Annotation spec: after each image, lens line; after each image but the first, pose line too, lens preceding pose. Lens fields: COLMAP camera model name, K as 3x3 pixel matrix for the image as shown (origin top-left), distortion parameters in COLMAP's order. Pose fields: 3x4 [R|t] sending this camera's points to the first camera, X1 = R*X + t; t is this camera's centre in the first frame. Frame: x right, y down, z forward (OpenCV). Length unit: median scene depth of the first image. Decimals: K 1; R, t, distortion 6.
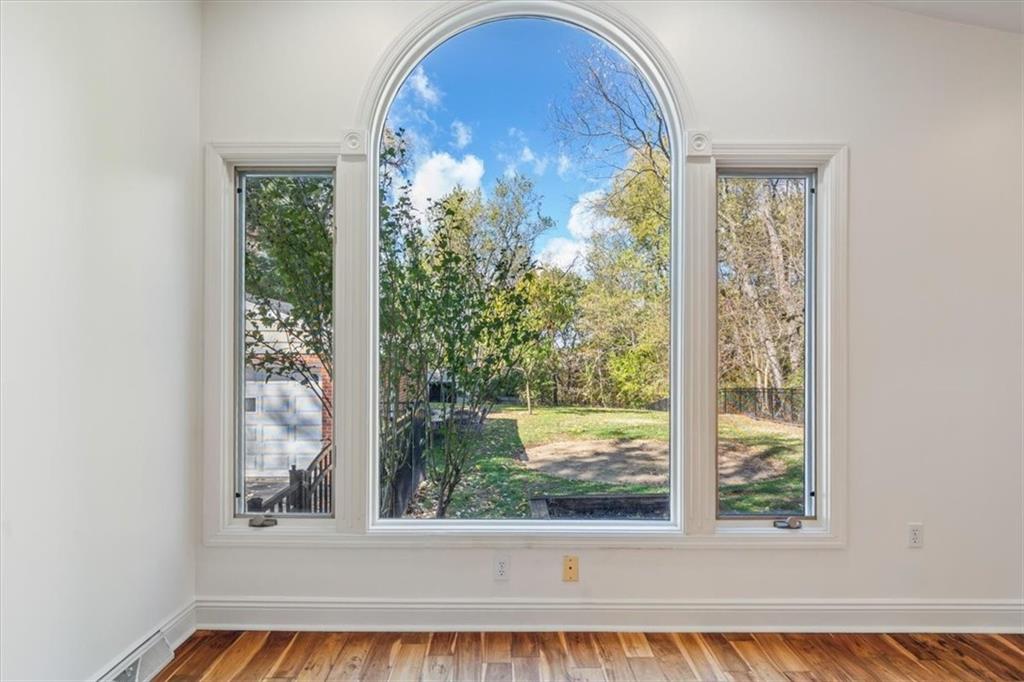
lens RADIAL K [[487.7, 0, 509.1], [0, 487.7, 347.6], [0, 0, 1]] dist [-0.003169, 0.000390]
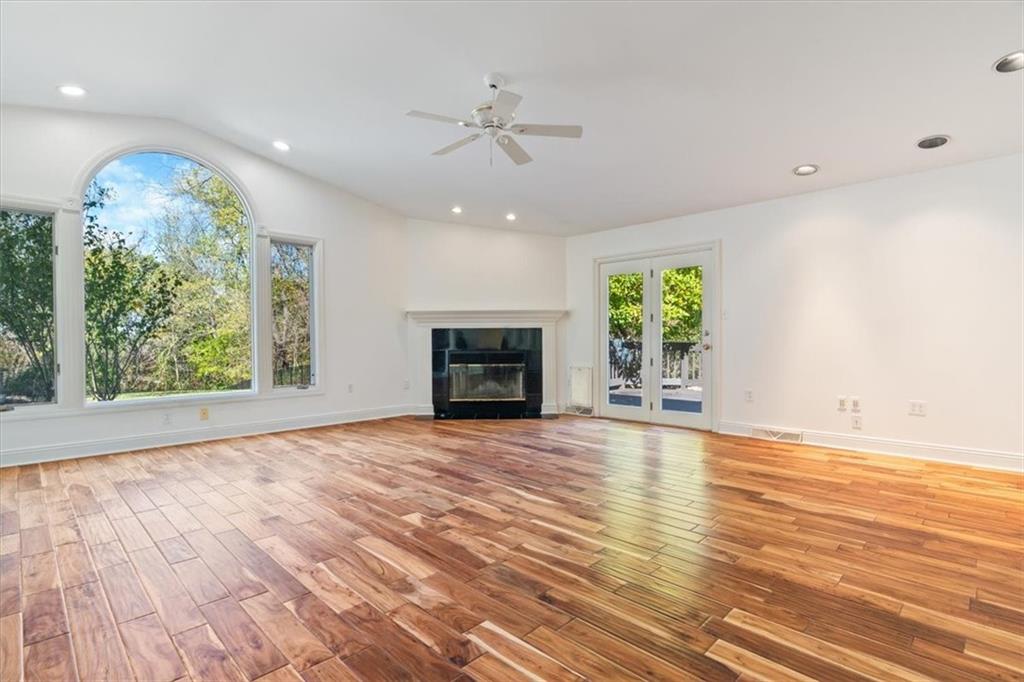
lens RADIAL K [[487.7, 0, 512.3], [0, 487.7, 340.5], [0, 0, 1]] dist [-0.003169, 0.000390]
pose [[0.691347, -0.014190, 0.722384, -0.470309], [0.009853, 0.999899, 0.010212, 0.104290], [-0.722456, 0.000058, 0.691417, -1.453082]]
